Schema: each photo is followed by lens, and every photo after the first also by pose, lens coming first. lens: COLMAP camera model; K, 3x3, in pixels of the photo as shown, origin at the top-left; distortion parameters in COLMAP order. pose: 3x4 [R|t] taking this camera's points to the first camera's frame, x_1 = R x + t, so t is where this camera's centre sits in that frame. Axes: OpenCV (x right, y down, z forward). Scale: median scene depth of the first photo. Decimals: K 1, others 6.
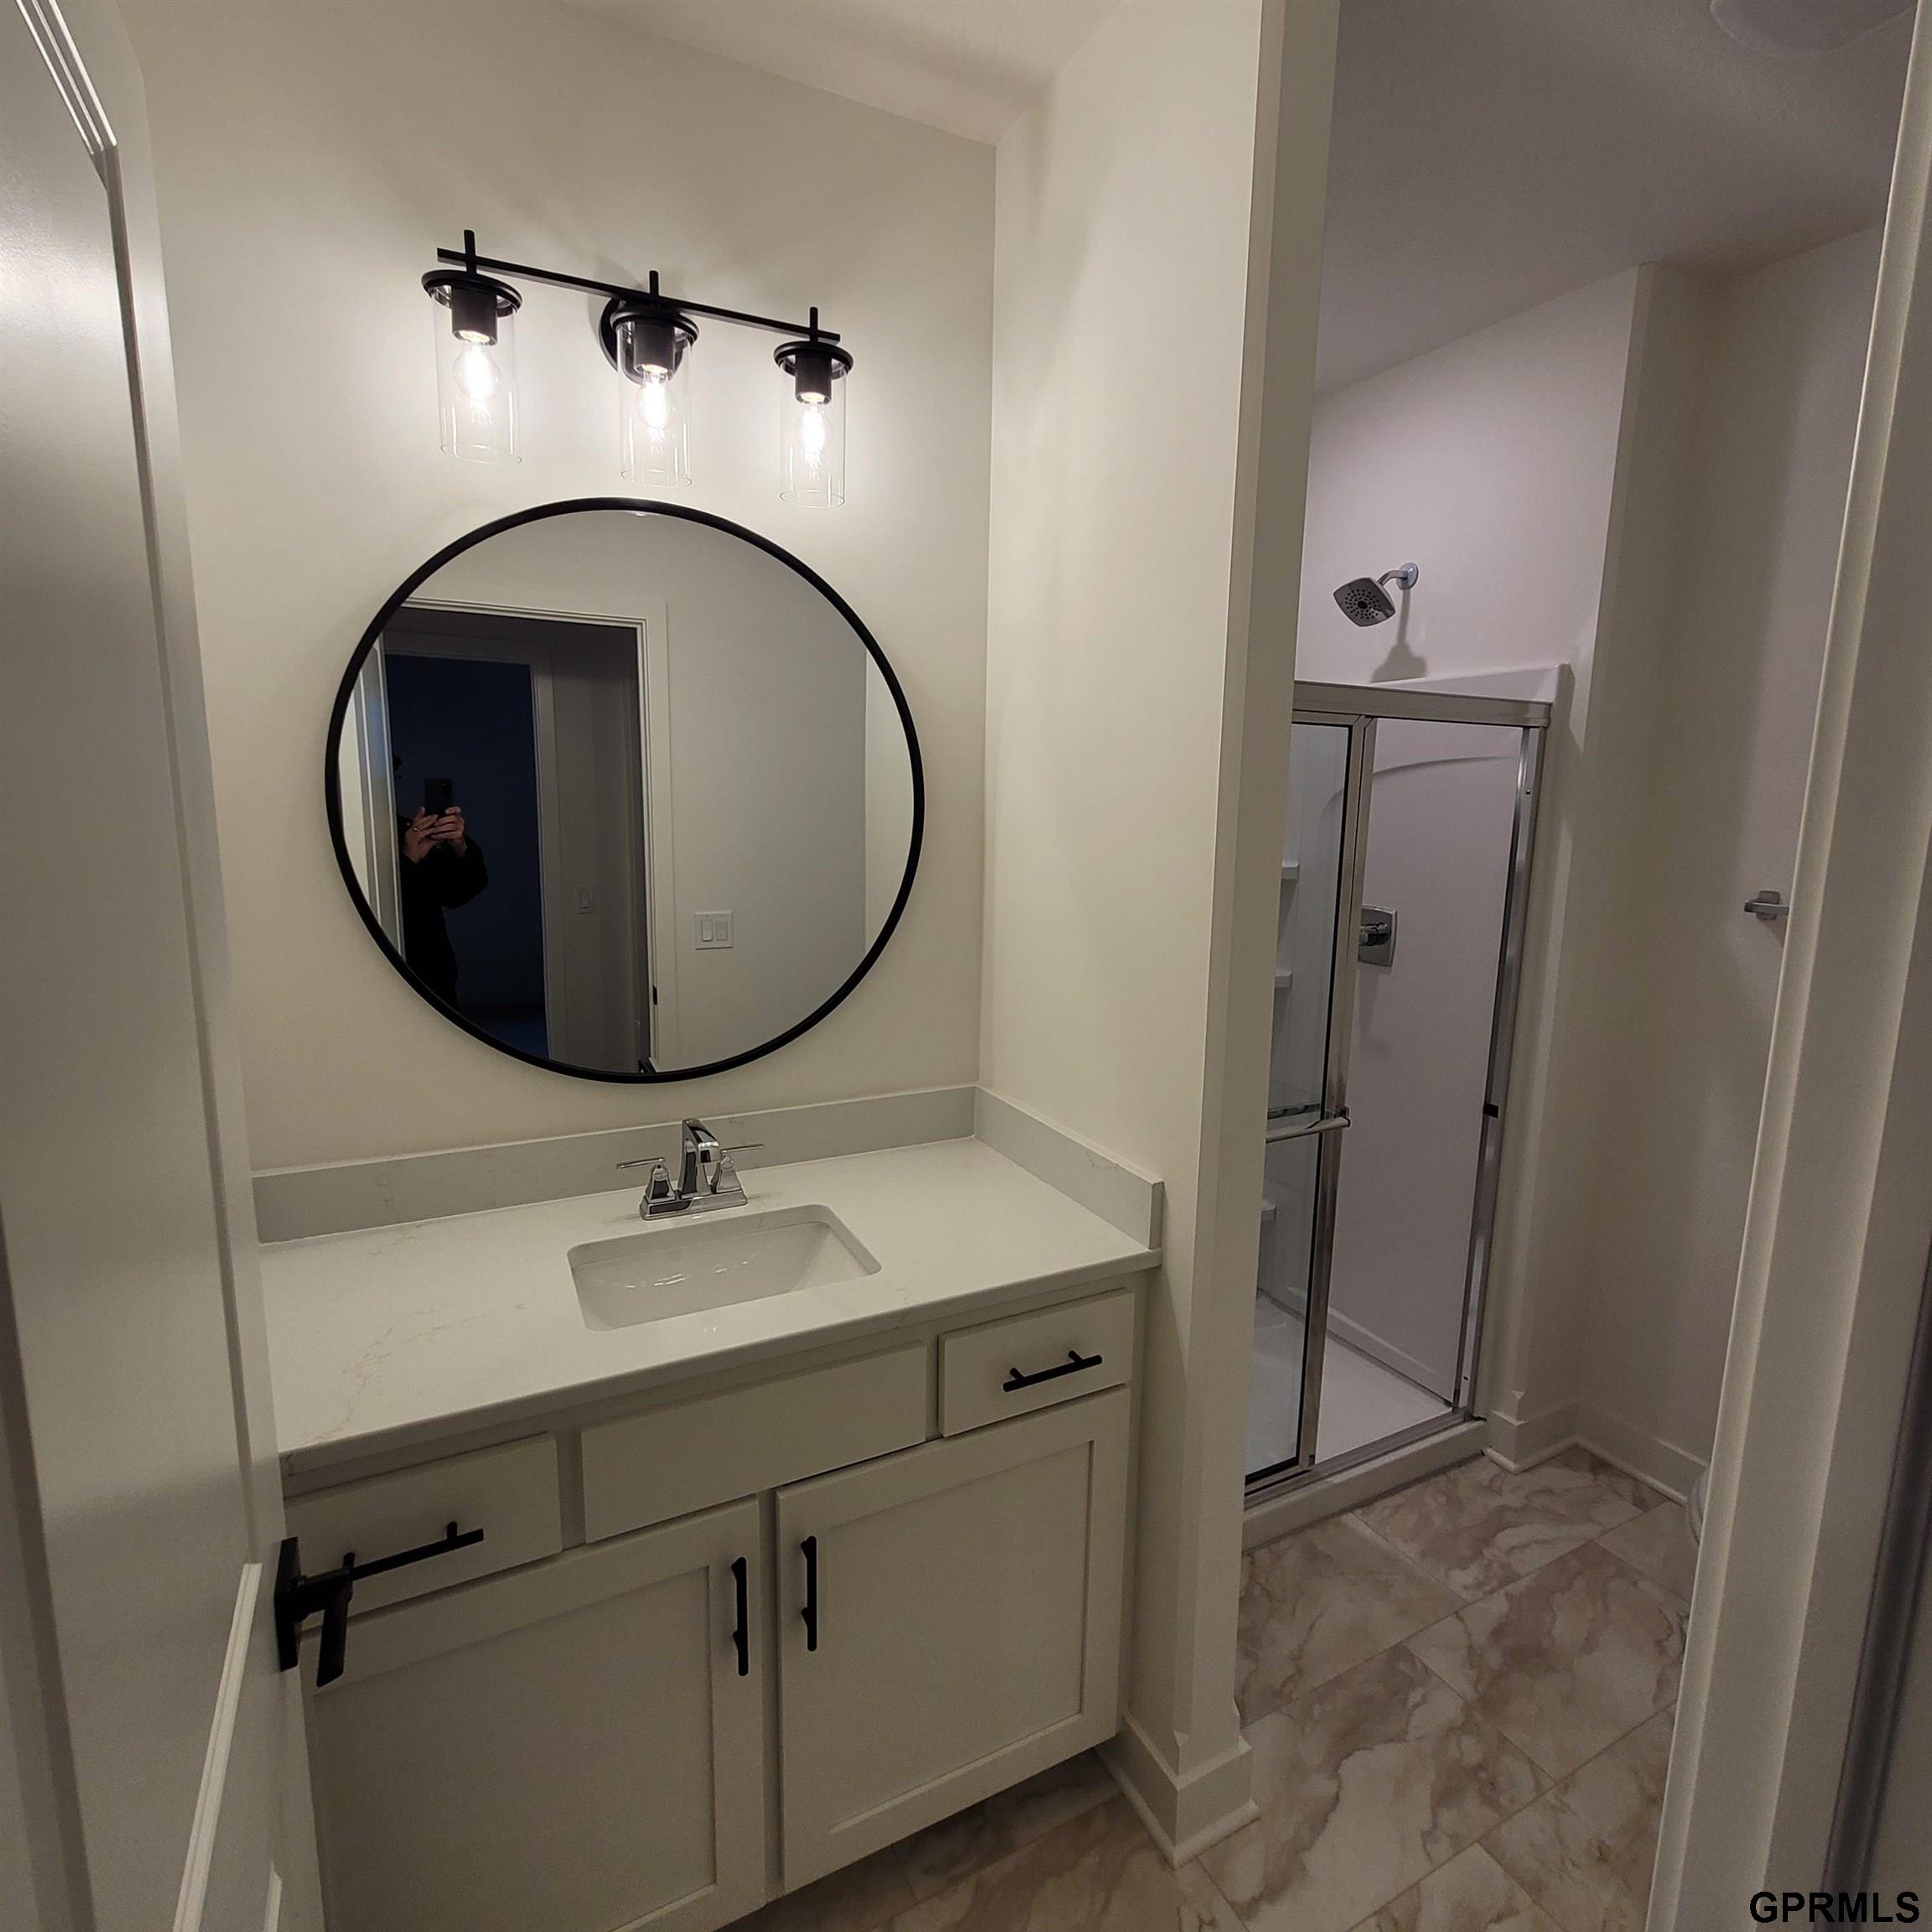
lens RADIAL K [[1022.8, 0, 947.9], [0, 1022.8, 946.8], [0, 0, 1]] dist [-0.000745, -0.001022]
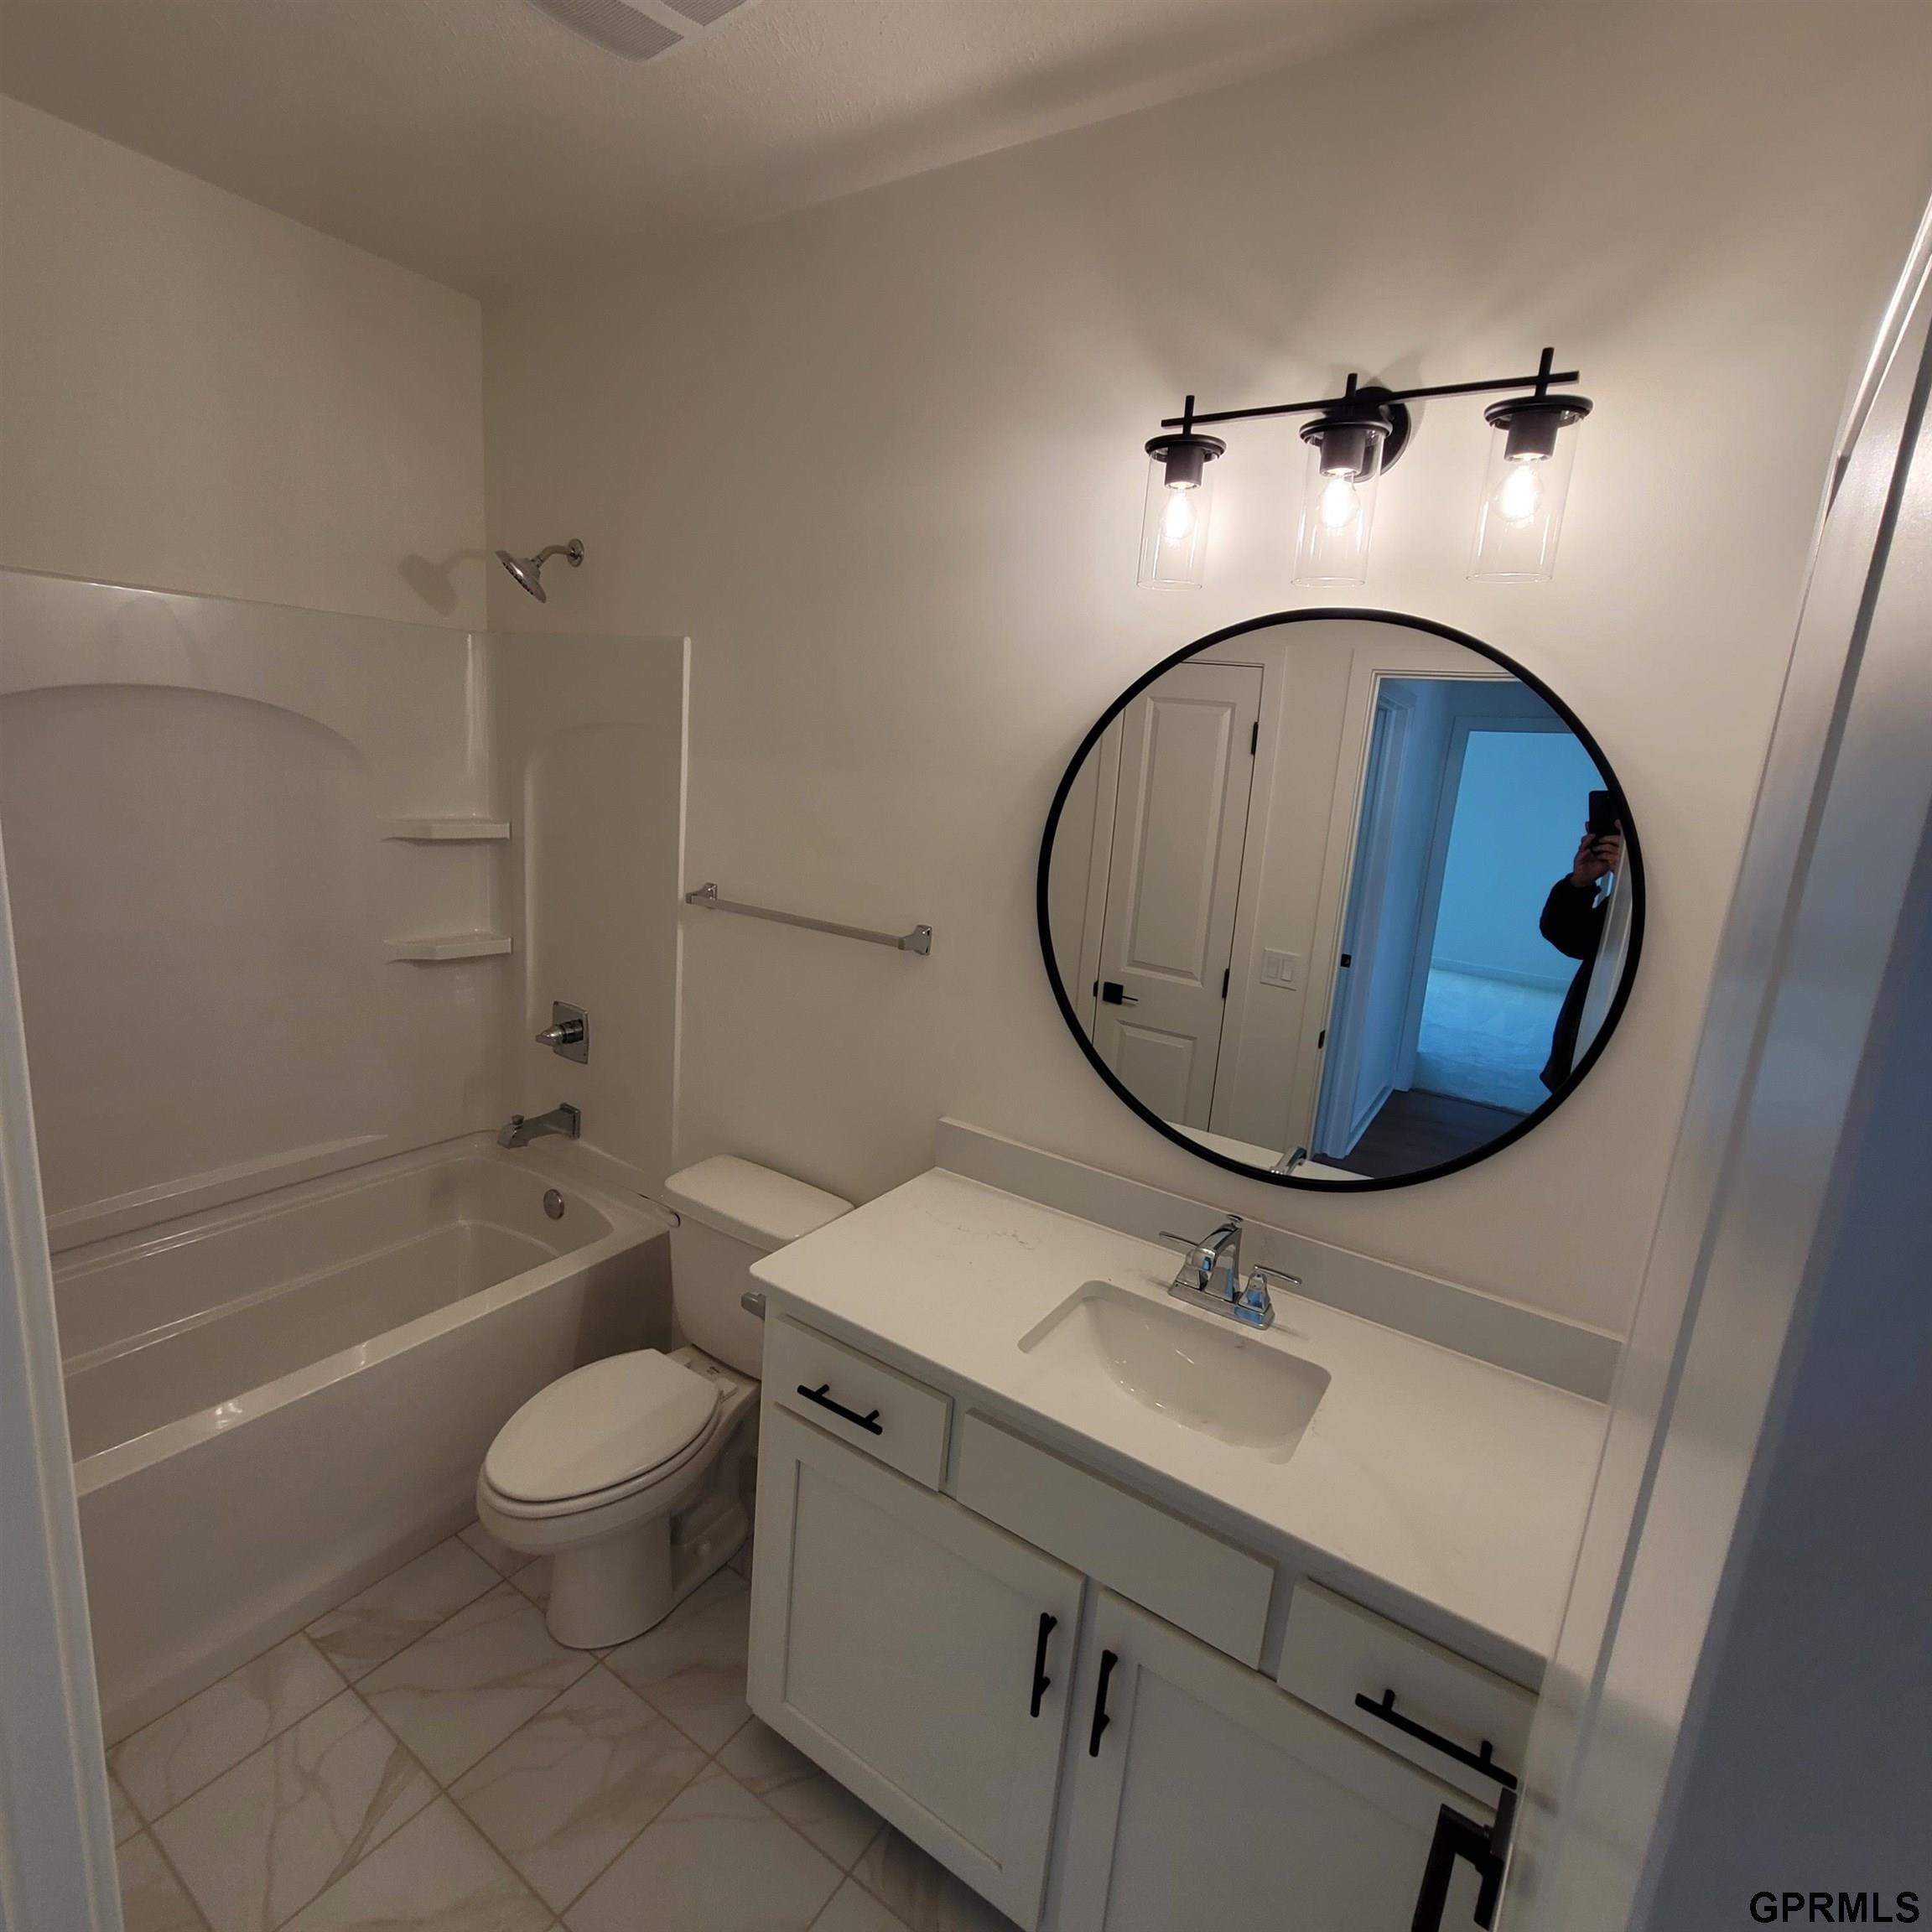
lens RADIAL K [[1022.8, 0, 947.9], [0, 1022.8, 946.8], [0, 0, 1]] dist [-0.000745, -0.001022]
pose [[0.472765, 0.199849, -0.858227, 0.458143], [-0.202940, 0.972455, 0.114656, -0.162071], [0.857501, 0.119964, 0.500300, 0.245478]]
